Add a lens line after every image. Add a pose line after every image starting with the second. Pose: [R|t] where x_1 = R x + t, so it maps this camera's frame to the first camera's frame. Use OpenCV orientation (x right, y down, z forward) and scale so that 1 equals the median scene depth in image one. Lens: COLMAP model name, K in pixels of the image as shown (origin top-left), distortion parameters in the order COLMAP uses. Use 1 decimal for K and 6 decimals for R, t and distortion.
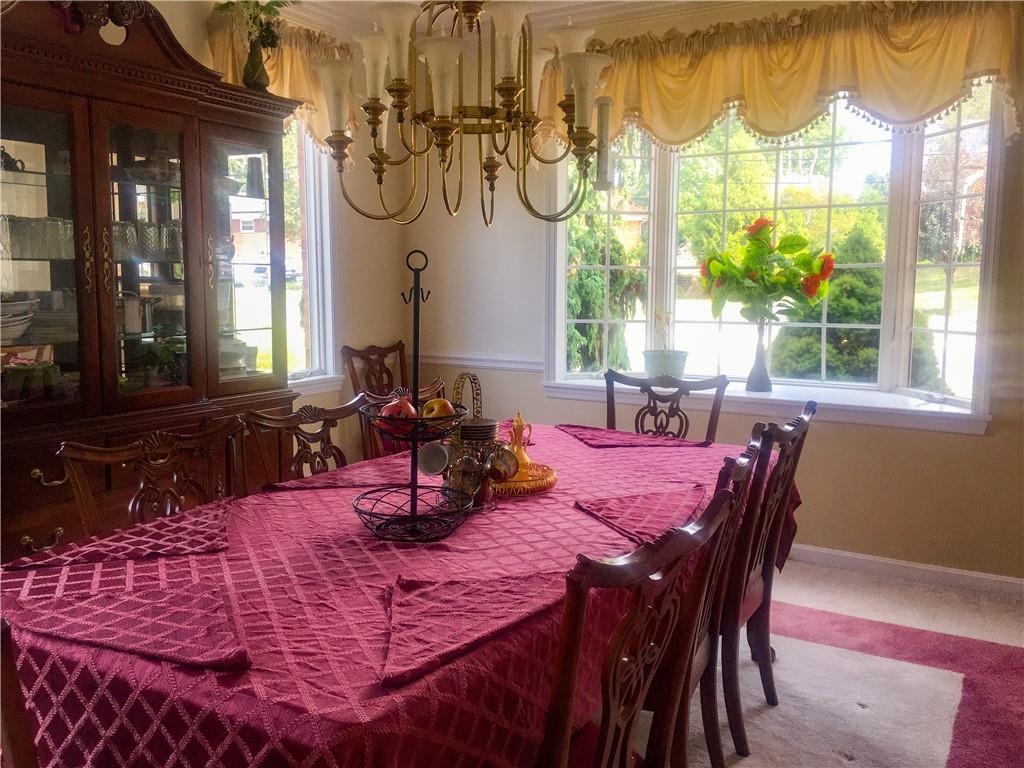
lens RADIAL K [[866.3, 0, 512.0], [0, 866.3, 384.0], [0, 0, 1]] dist [0.085411, -0.125944]
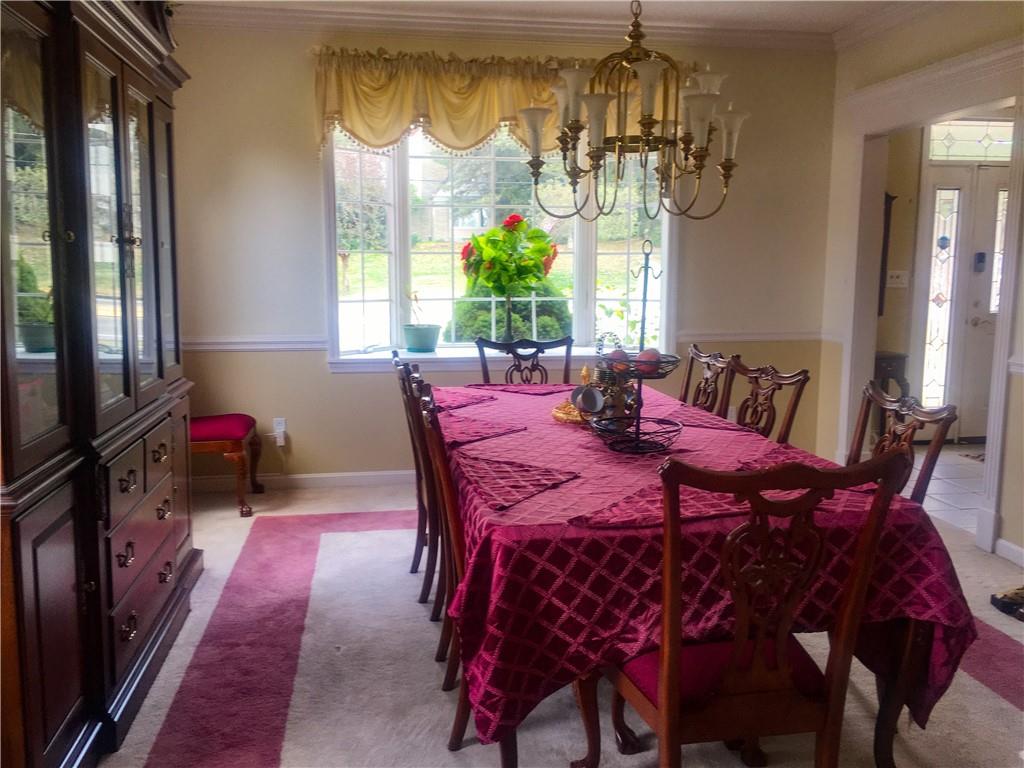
lens RADIAL K [[866.3, 0, 512.0], [0, 866.3, 384.0], [0, 0, 1]] dist [0.085411, -0.125944]
pose [[0.766880, -0.089600, 0.635505, -0.568513], [0.077789, 0.995883, 0.046540, -0.004791], [-0.637059, 0.013744, 0.770693, 0.037595]]
